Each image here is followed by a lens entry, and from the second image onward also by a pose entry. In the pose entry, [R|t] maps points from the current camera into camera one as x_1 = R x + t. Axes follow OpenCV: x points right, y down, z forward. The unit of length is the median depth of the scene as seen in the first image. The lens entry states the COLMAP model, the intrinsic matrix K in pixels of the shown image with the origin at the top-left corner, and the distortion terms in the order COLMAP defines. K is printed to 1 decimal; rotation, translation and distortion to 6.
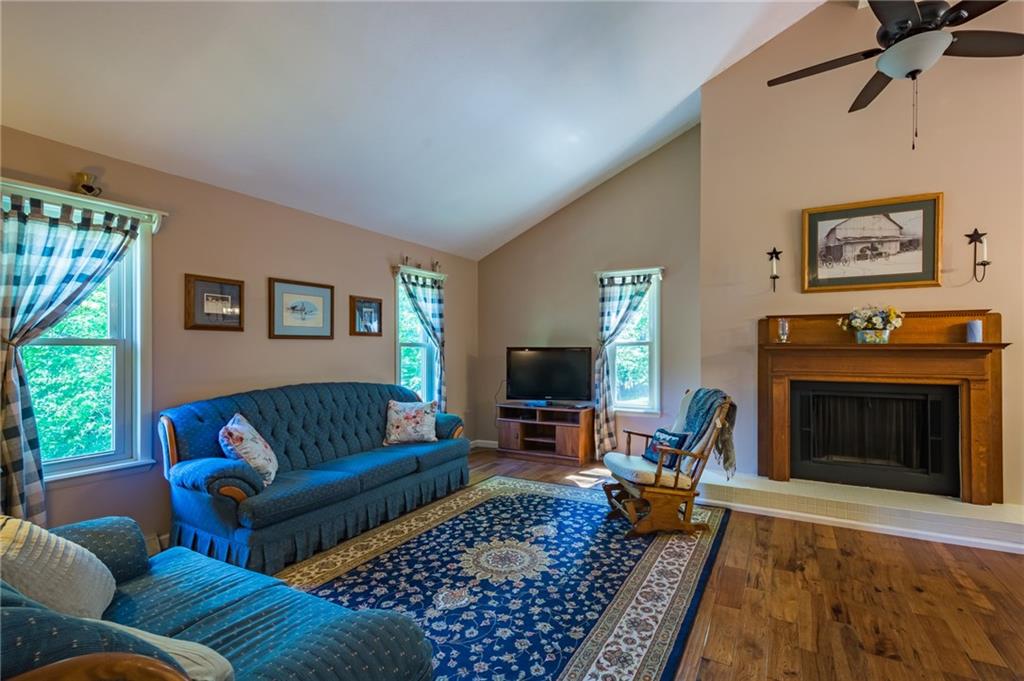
lens RADIAL K [[454.2, 0, 543.8], [0, 454.2, 346.9], [0, 0, 1]] dist [0.016369, -0.005981]
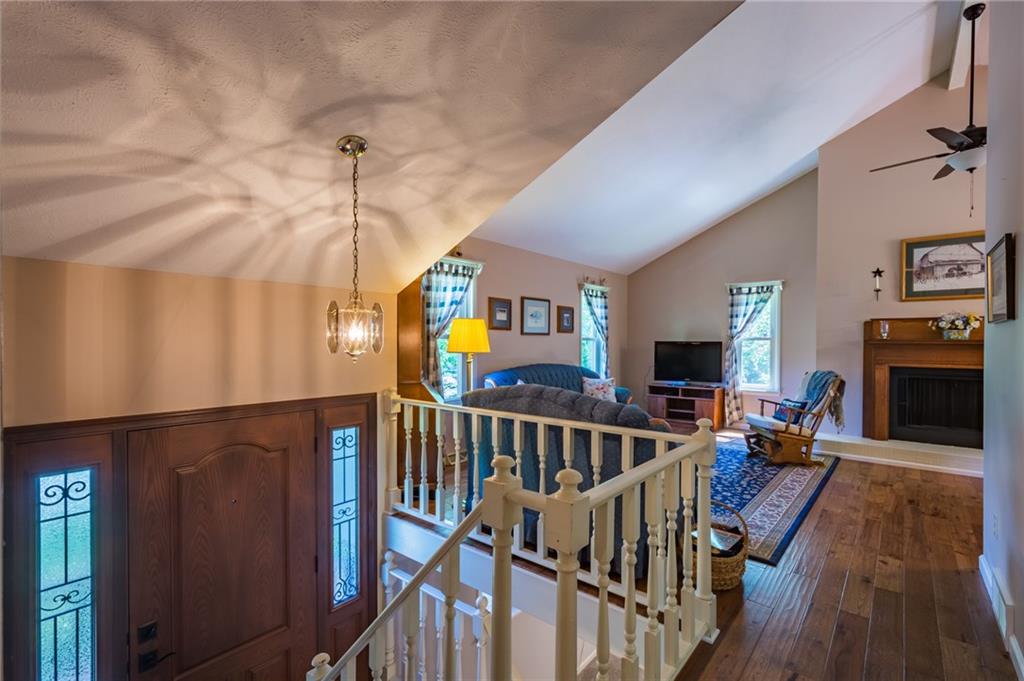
lens RADIAL K [[454.2, 0, 543.8], [0, 454.2, 346.9], [0, 0, 1]] dist [0.016369, -0.005981]
pose [[0.983569, 0.007355, -0.180385, -0.236625], [-0.005207, 0.999910, 0.012378, 0.003687], [0.180460, -0.011236, 0.983518, -0.549560]]
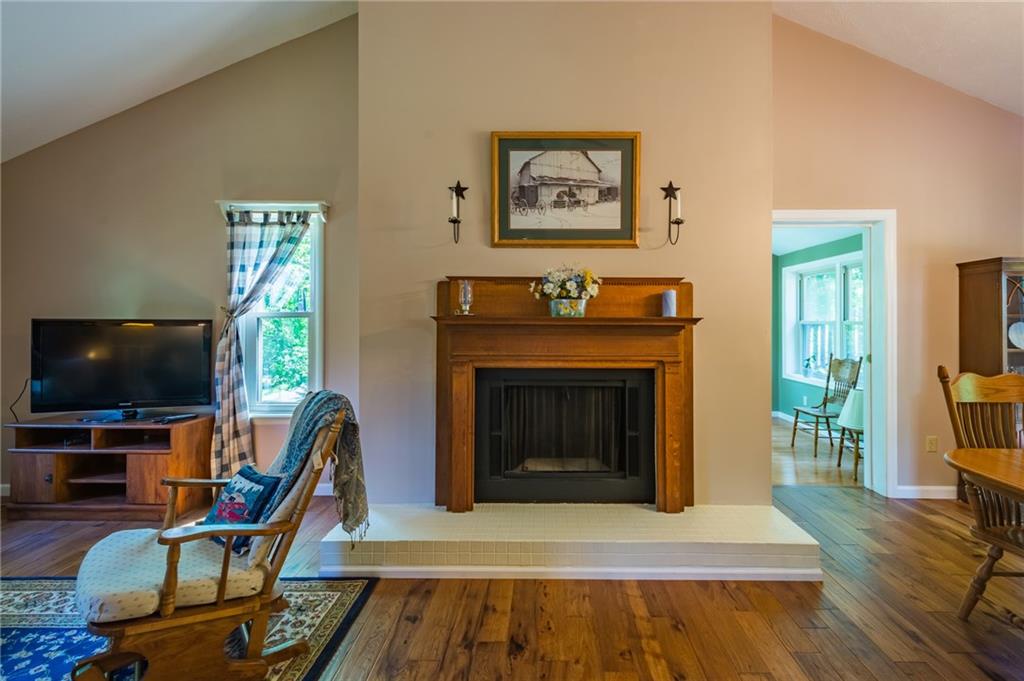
lens RADIAL K [[450.5, 0, 534.2], [0, 450.5, 316.8], [0, 0, 1]] dist [0.001013, 0.000004]
pose [[0.894417, 0.007768, 0.447167, 0.324800], [-0.005497, 0.999965, -0.006374, -0.002721], [-0.447200, 0.003243, 0.894428, 0.346940]]
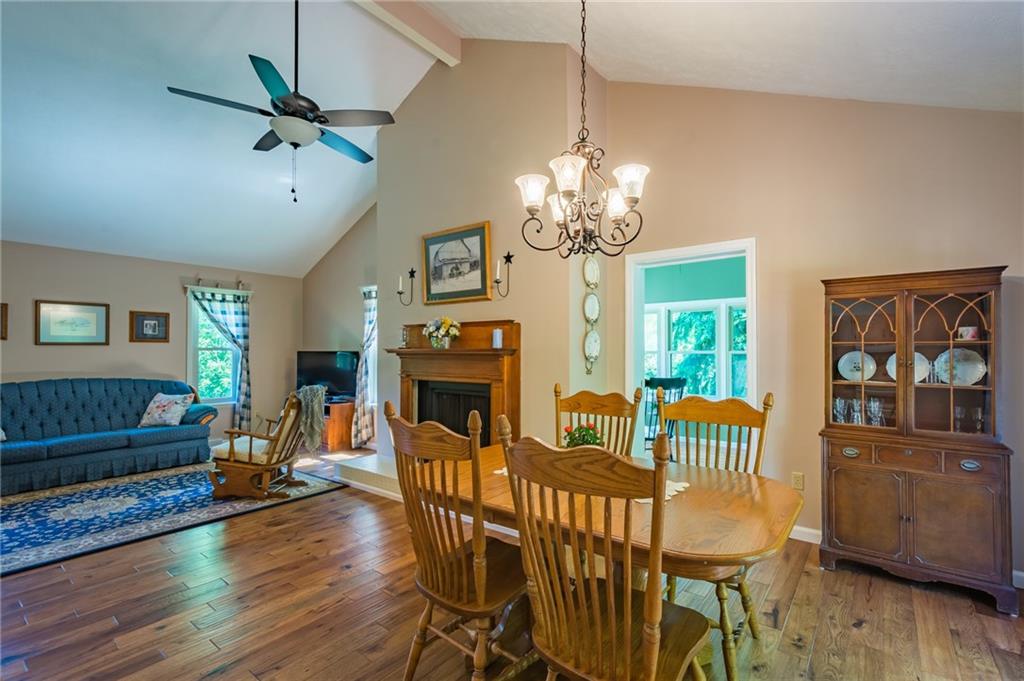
lens RADIAL K [[449.4, 0, 580.0], [0, 449.4, 342.9], [0, 0, 1]] dist [-0.011321, 0.000454]
pose [[0.992459, -0.001341, -0.122572, 1.175181], [-0.000646, 0.999869, -0.016174, -0.003804], [0.122578, 0.016132, 0.992328, -0.108519]]
